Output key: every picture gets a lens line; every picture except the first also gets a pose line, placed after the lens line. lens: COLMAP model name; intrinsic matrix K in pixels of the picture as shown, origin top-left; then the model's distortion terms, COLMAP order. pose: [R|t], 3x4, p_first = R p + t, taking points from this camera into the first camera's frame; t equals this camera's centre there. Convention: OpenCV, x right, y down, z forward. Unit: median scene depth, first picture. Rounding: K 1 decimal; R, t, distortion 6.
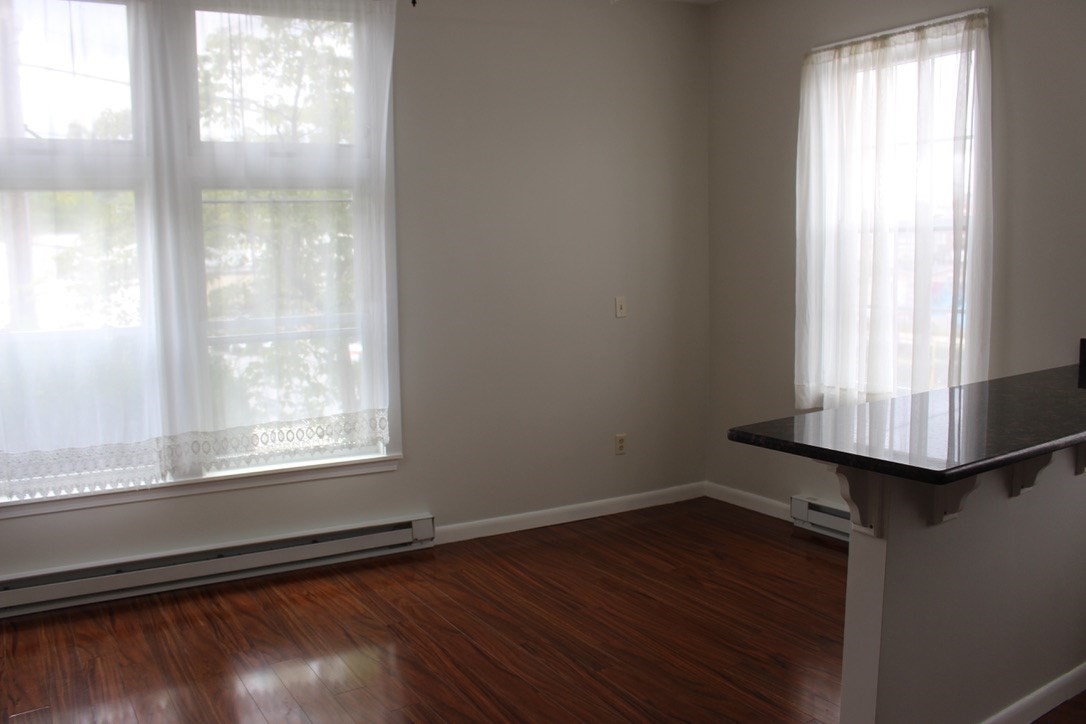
lens RADIAL K [[974.6, 0, 543.0], [0, 974.6, 362.0], [0, 0, 1]] dist [-0.095638, 0.011361]
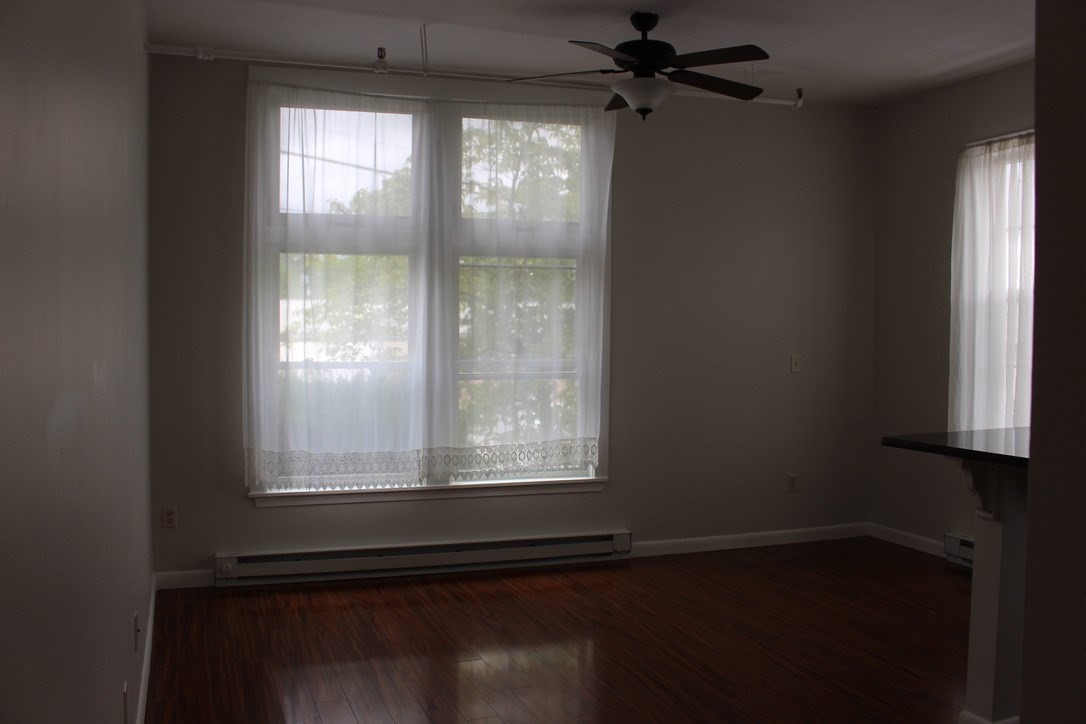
lens RADIAL K [[974.6, 0, 543.0], [0, 974.6, 362.0], [0, 0, 1]] dist [-0.095638, 0.011361]
pose [[0.985341, 0.028128, -0.168264, -0.026455], [-0.041137, 0.996385, -0.074333, 0.047048], [0.165565, 0.080165, 0.982935, -0.214048]]
